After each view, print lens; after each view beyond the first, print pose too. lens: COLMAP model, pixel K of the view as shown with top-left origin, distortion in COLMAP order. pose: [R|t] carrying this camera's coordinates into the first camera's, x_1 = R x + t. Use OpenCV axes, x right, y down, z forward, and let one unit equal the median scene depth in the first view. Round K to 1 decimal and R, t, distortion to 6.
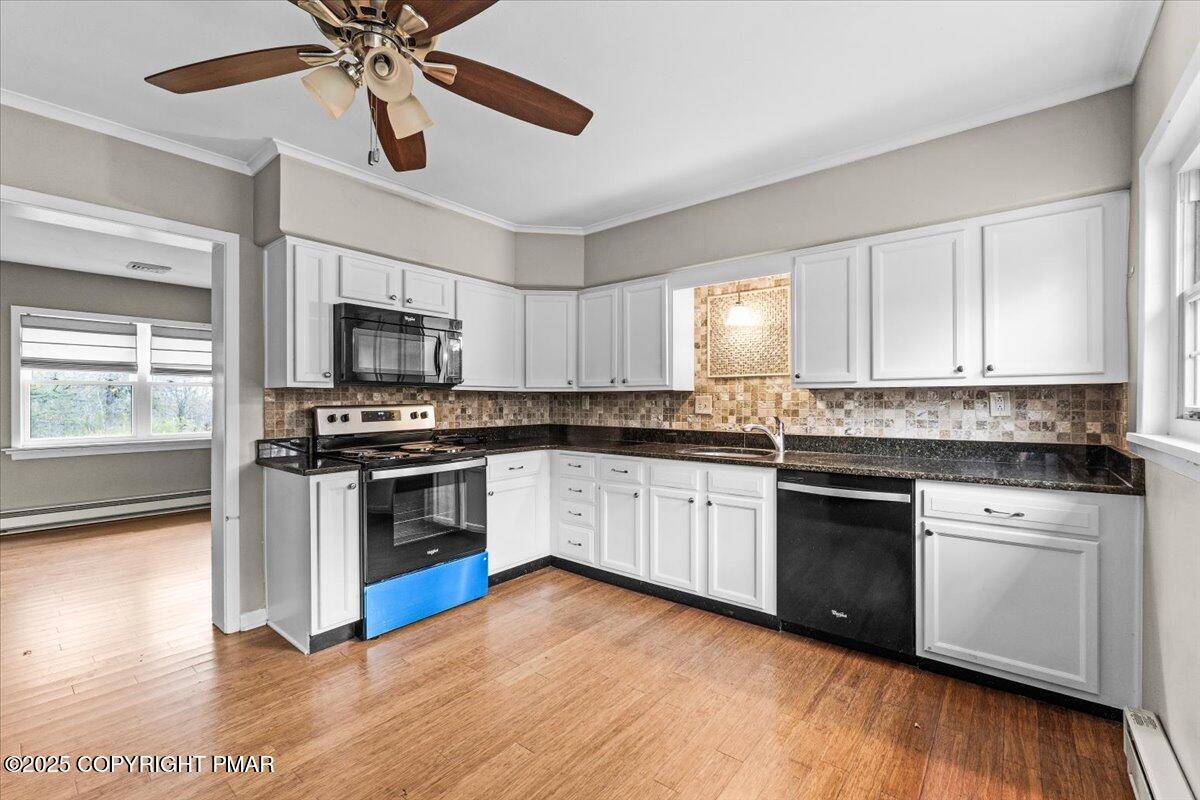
lens RADIAL K [[506.6, 0, 603.3], [0, 506.6, 400.5], [0, 0, 1]] dist [-0.007856, -0.000936]
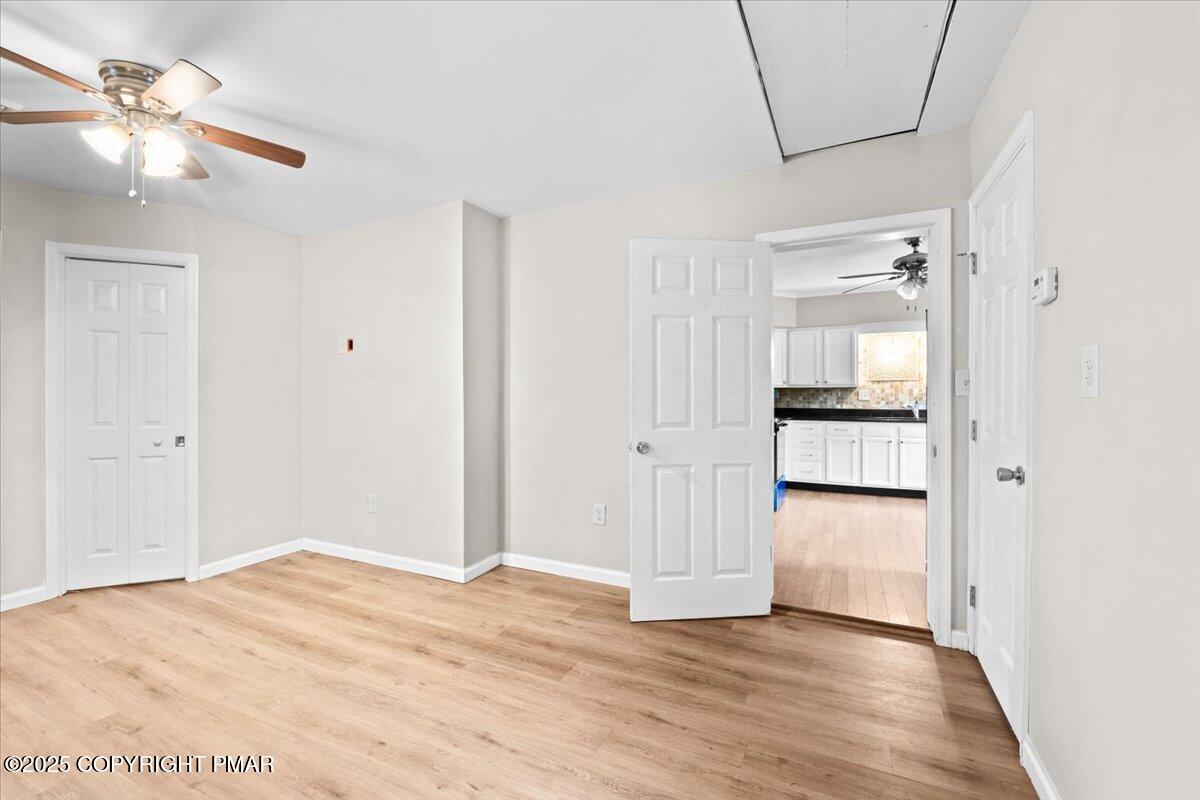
lens RADIAL K [[506.6, 0, 598.4], [0, 506.6, 390.7], [0, 0, 1]] dist [-0.007856, -0.000936]
pose [[0.972433, 0.002017, 0.233175, -1.274639], [-0.000673, 0.999983, -0.005846, 0.004416], [-0.233183, 0.005528, 0.972417, -0.619517]]
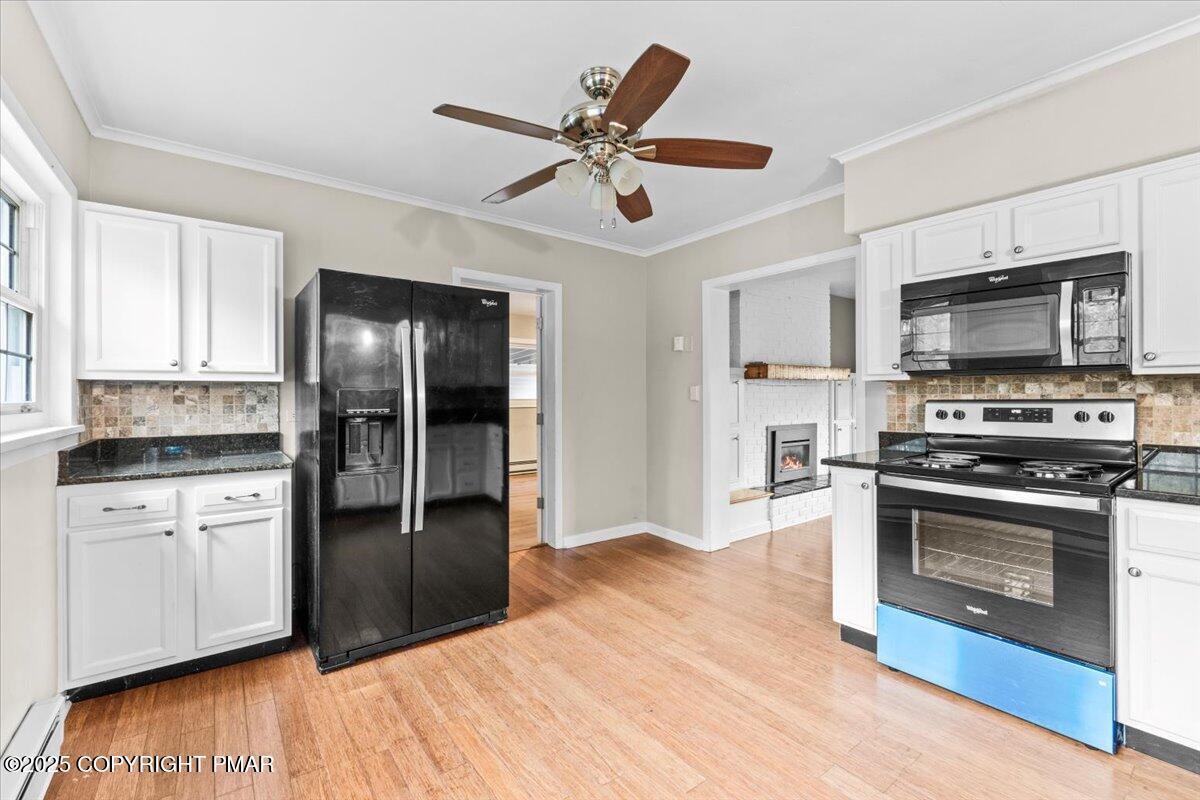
lens RADIAL K [[506.6, 0, 580.1], [0, 506.6, 392.1], [0, 0, 1]] dist [-0.007856, -0.000936]
pose [[-0.264065, -0.000062, -0.964505, 0.417122], [0.003743, 0.999992, -0.001089, -0.003785], [0.964498, -0.003898, -0.264063, 0.572570]]
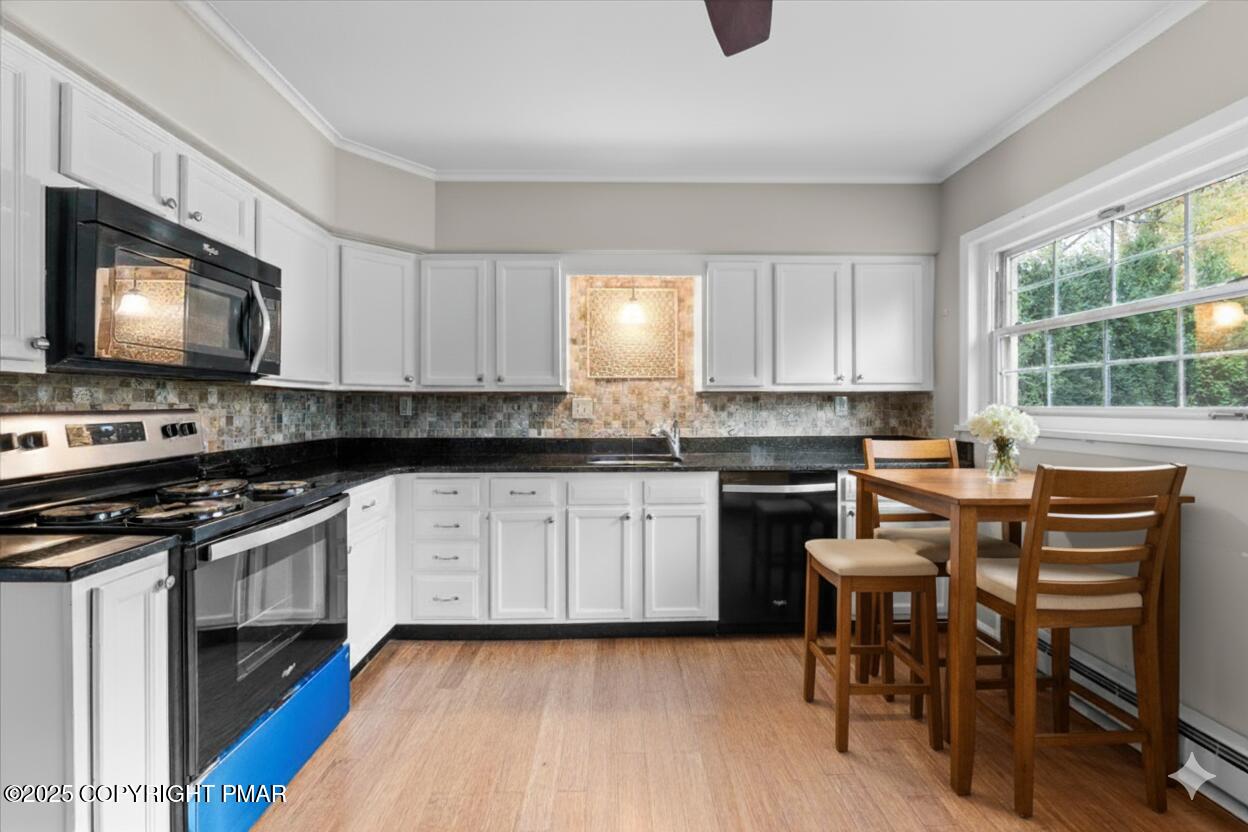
lens RADIAL K [[526.9, 0, 618.5], [0, 526.9, 403.8], [0, 0, 1]] dist [-0.007856, -0.000936]
pose [[0.759802, 0.000628, 0.650155, -0.382940], [0.001614, 0.999995, -0.002853, 0.003424], [-0.650153, 0.003217, 0.759796, 0.276378]]
